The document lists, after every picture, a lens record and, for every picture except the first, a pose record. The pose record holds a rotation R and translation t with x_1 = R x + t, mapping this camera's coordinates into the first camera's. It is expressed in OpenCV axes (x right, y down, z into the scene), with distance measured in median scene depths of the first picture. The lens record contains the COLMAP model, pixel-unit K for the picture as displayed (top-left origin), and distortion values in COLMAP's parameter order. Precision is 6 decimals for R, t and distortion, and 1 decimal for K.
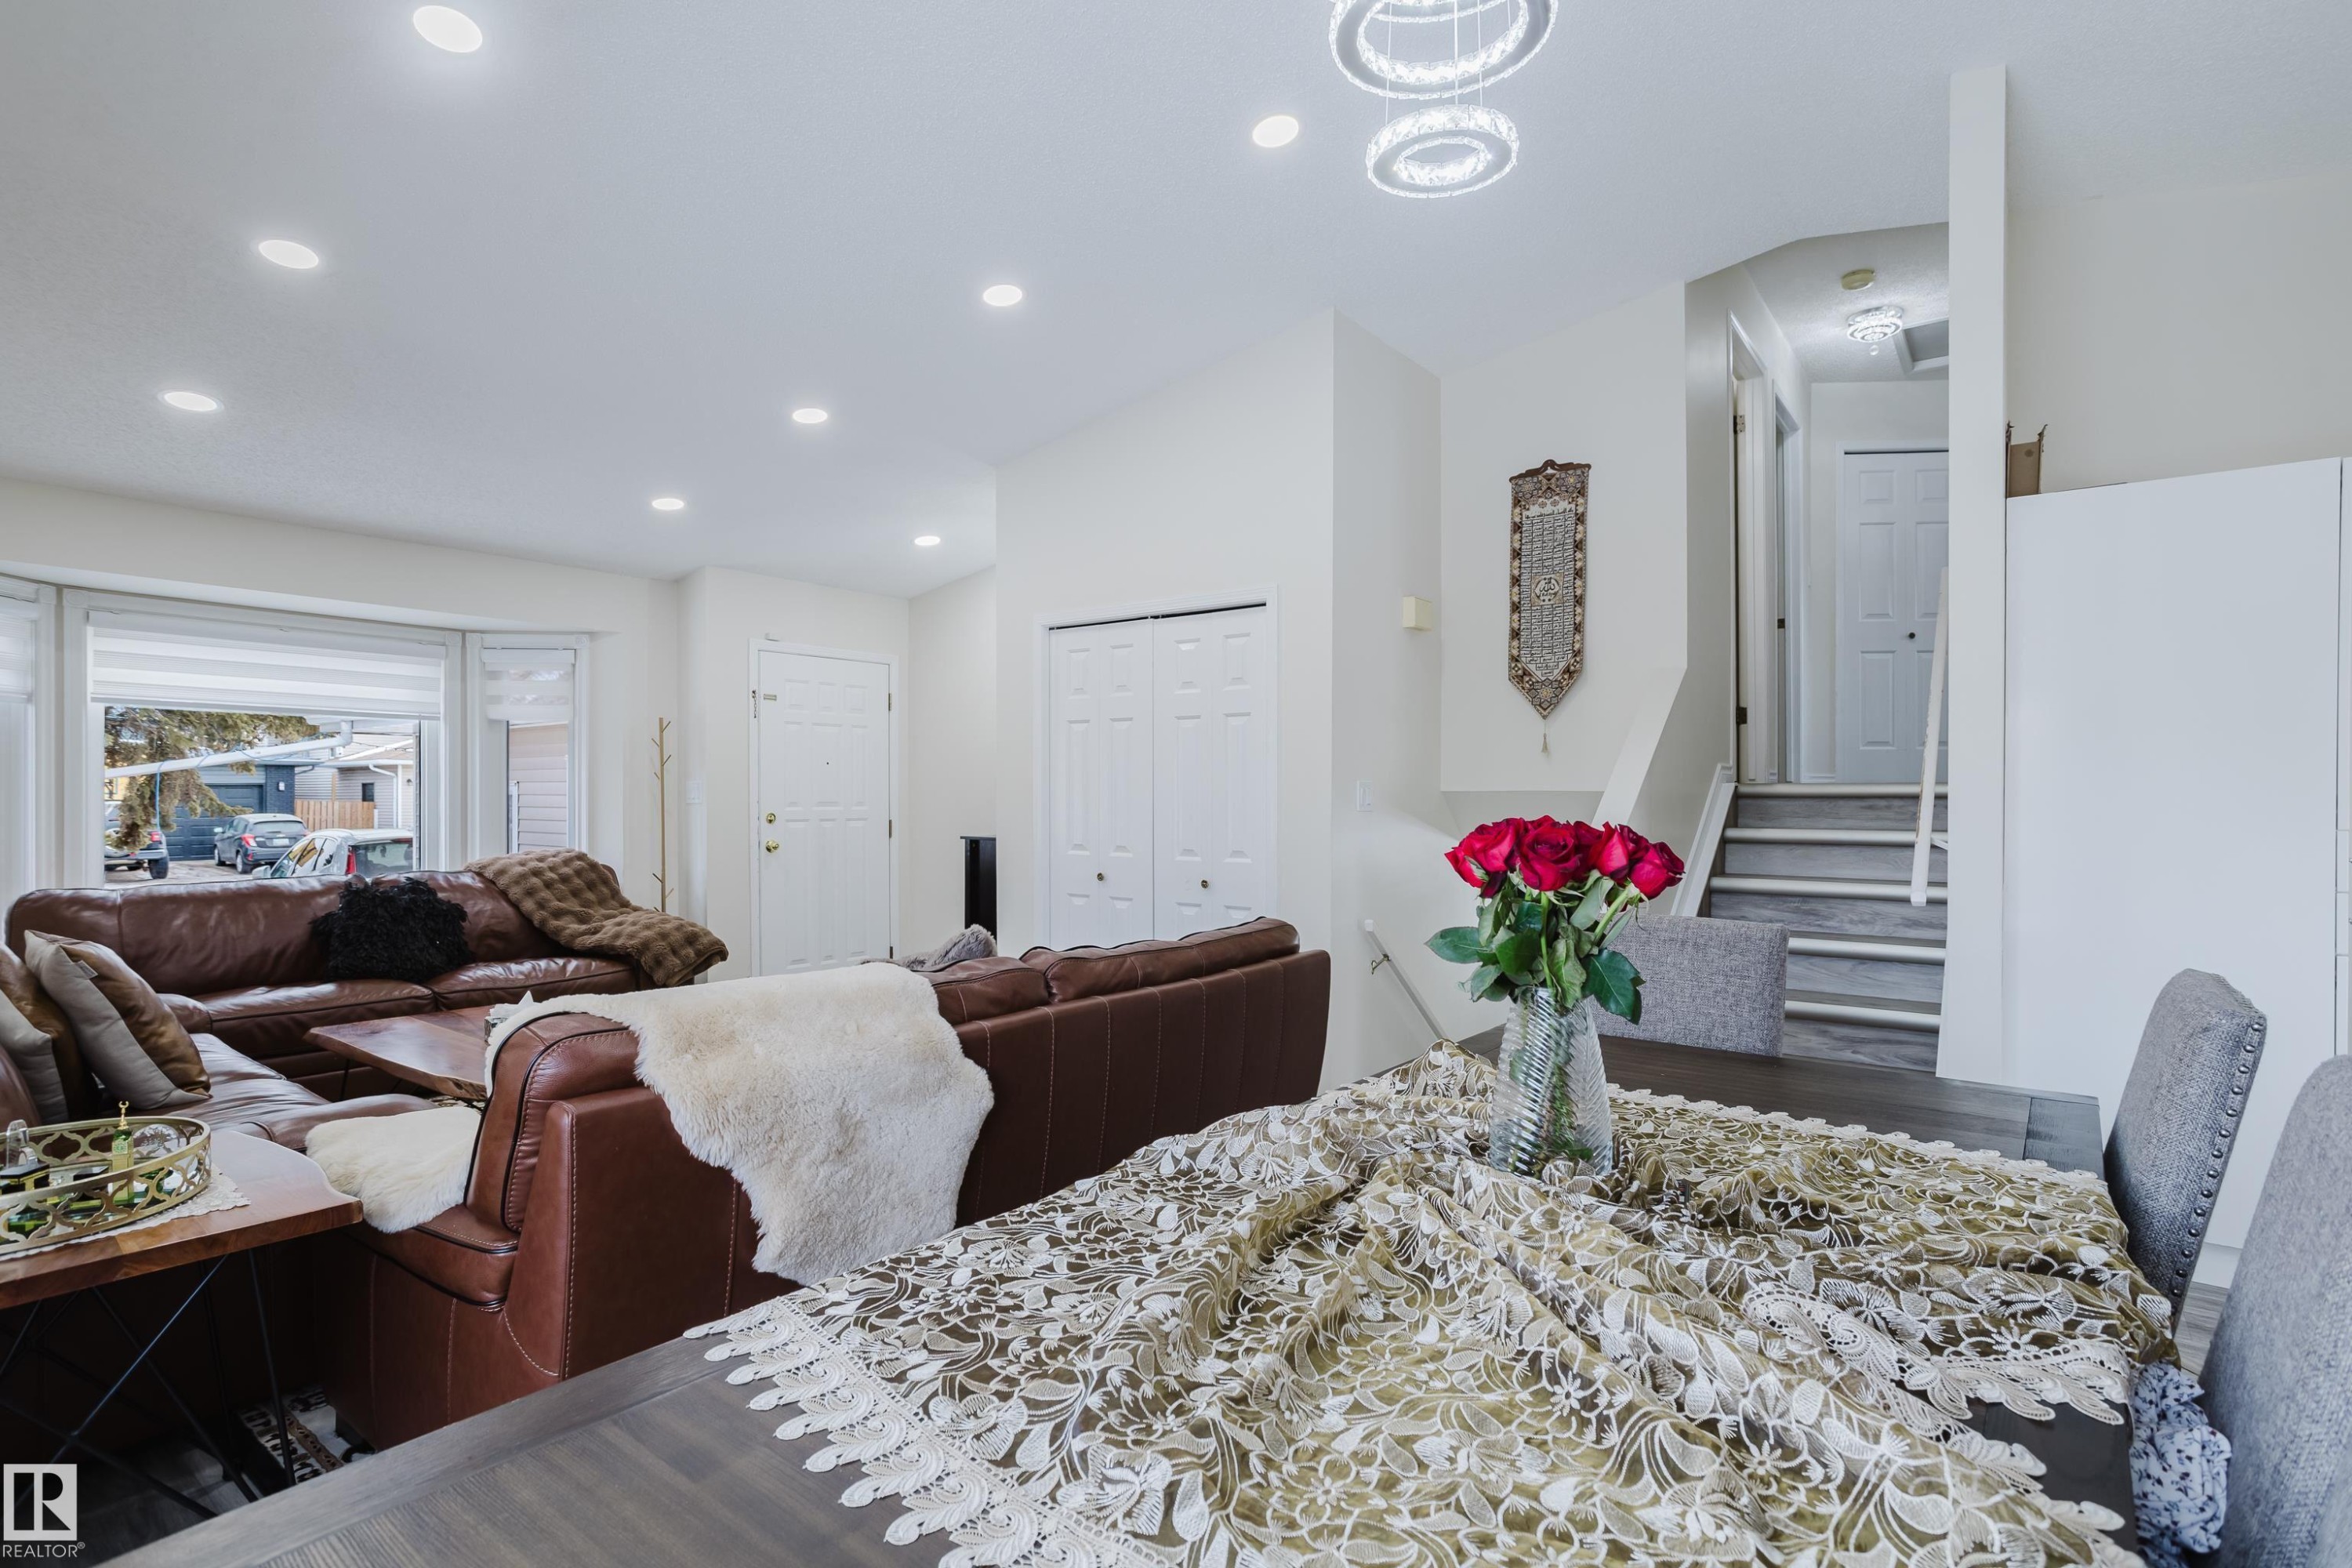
lens RADIAL K [[1142.1, 0, 1177.4], [0, 1142.1, 778.7], [0, 0, 1]] dist [-0.036087, 0.022366]
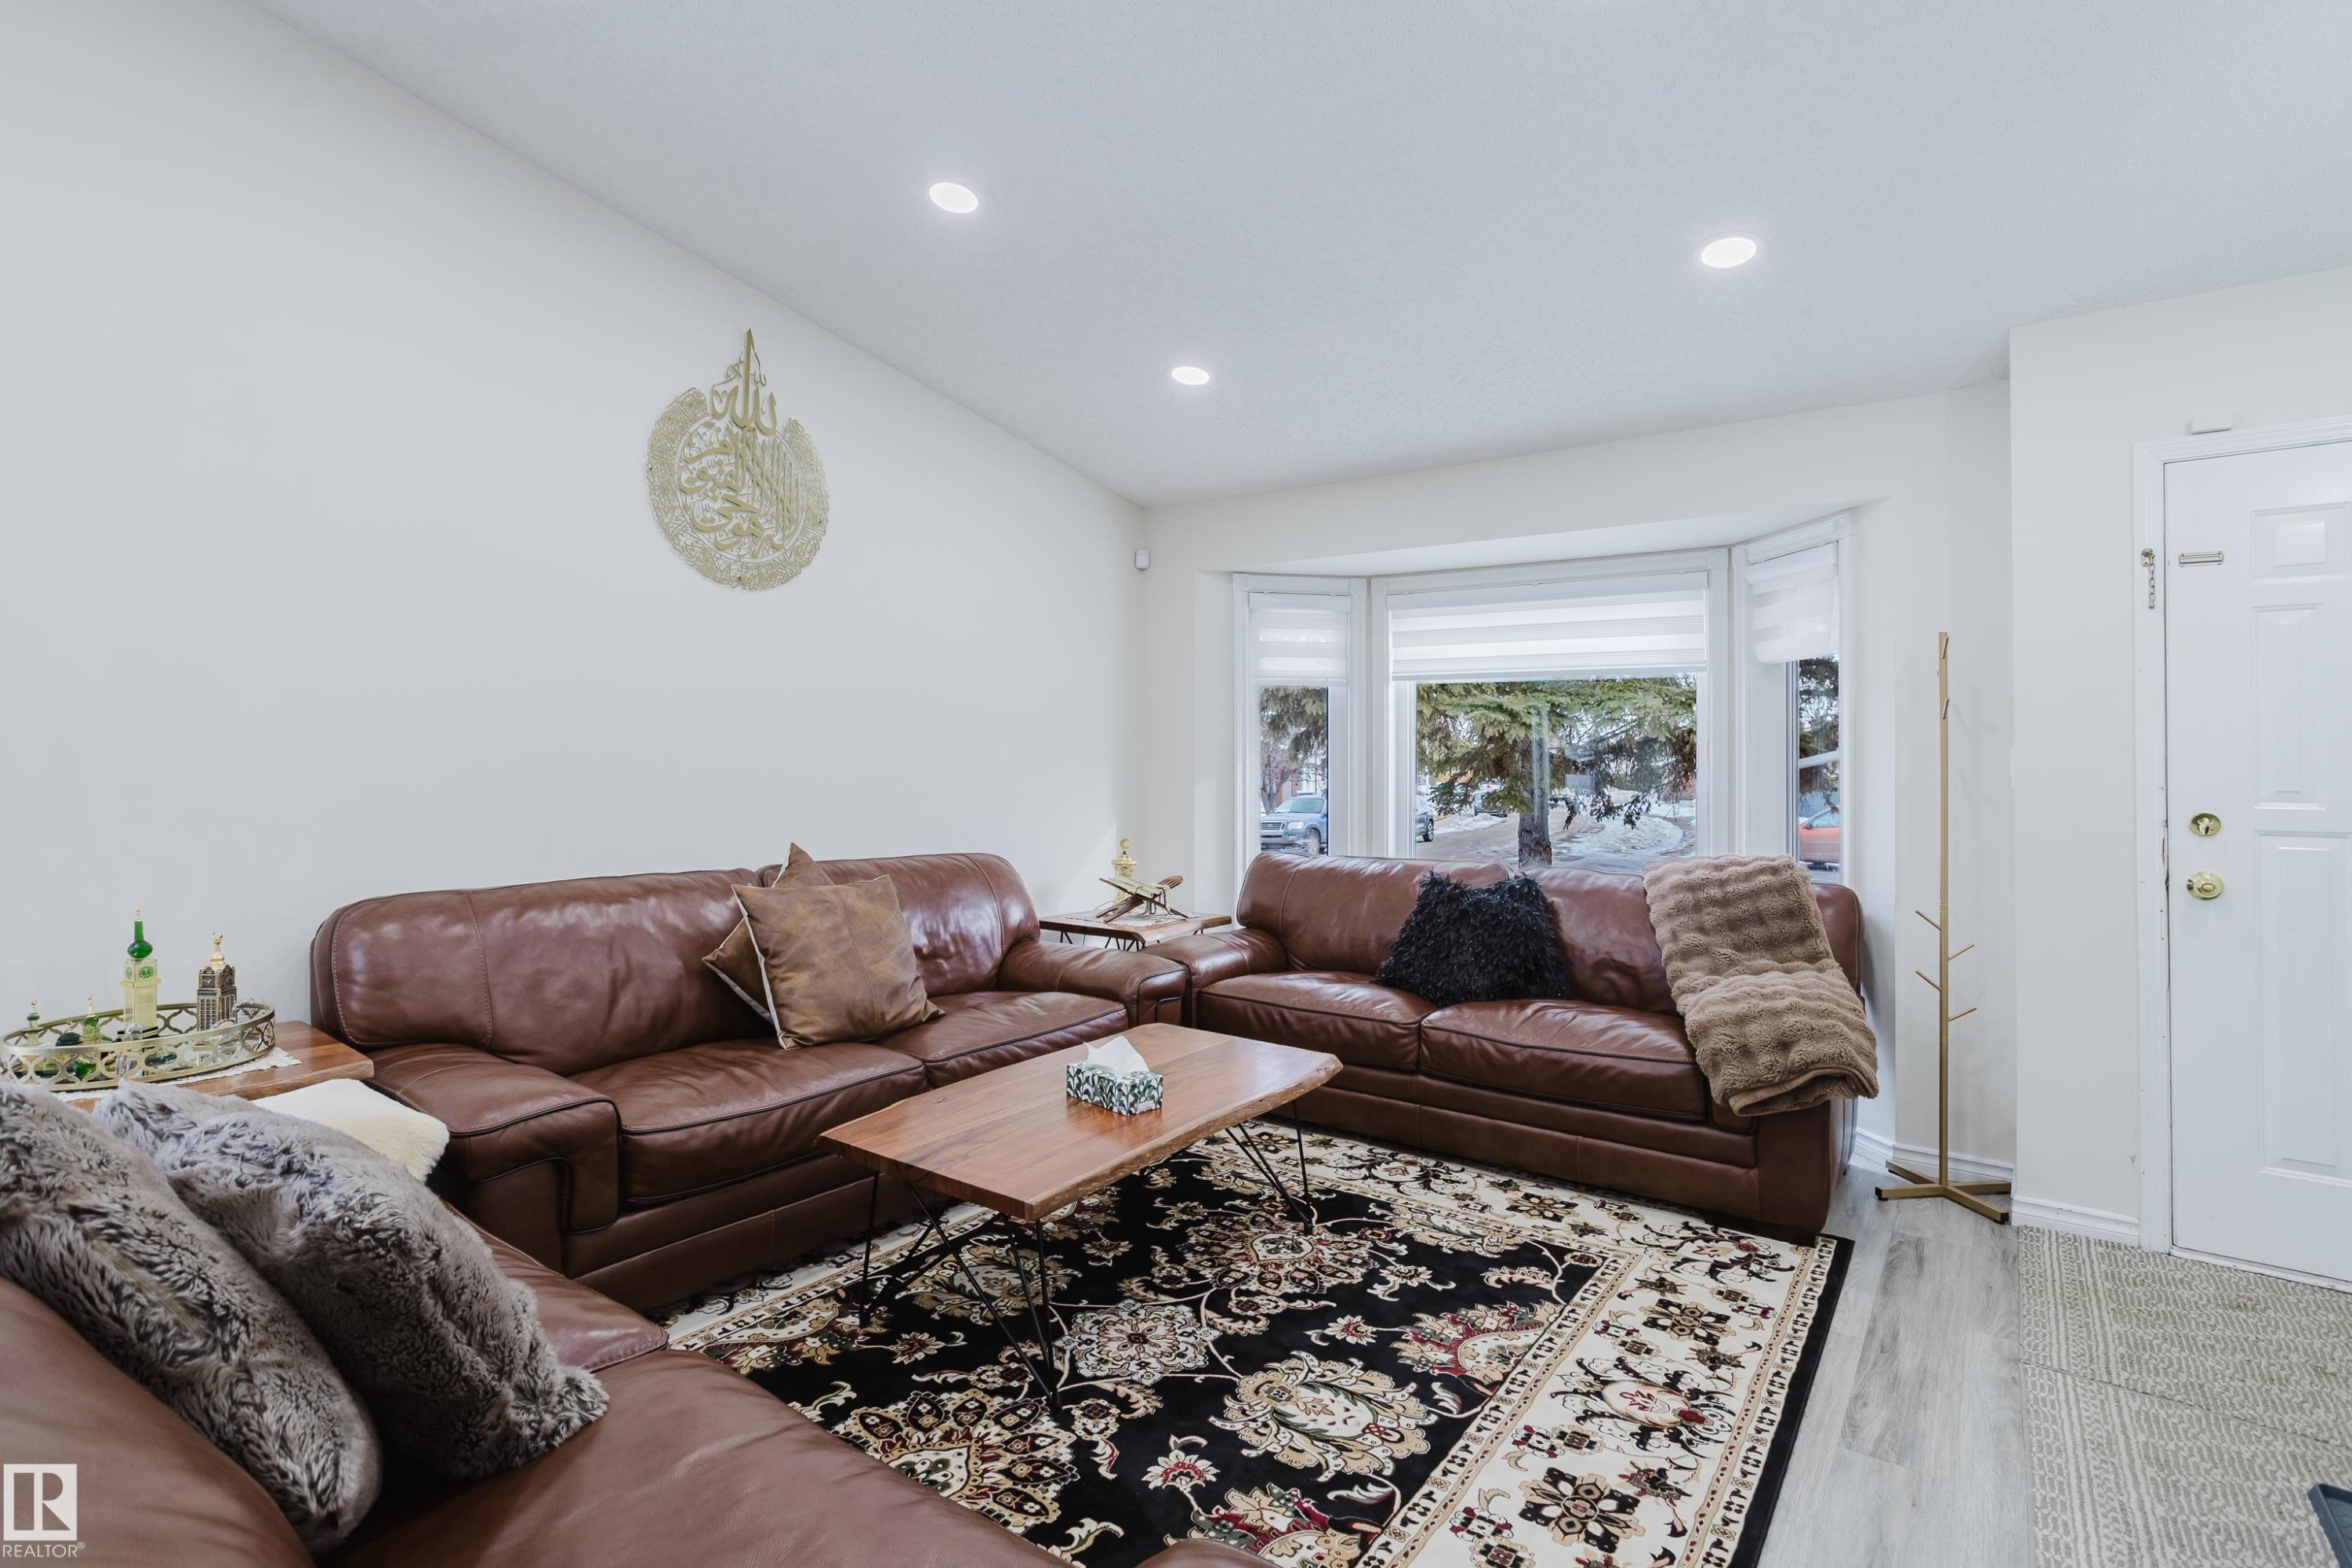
lens RADIAL K [[1111.1, 0, 1176.6], [0, 1111.1, 774.1], [0, 0, 1]] dist [-0.051285, 0.000055]
pose [[0.004178, -0.000210, -0.999991, 0.069462], [-0.000935, 1.000000, -0.000214, 0.016616], [0.999991, 0.000936, 0.004178, 0.639936]]
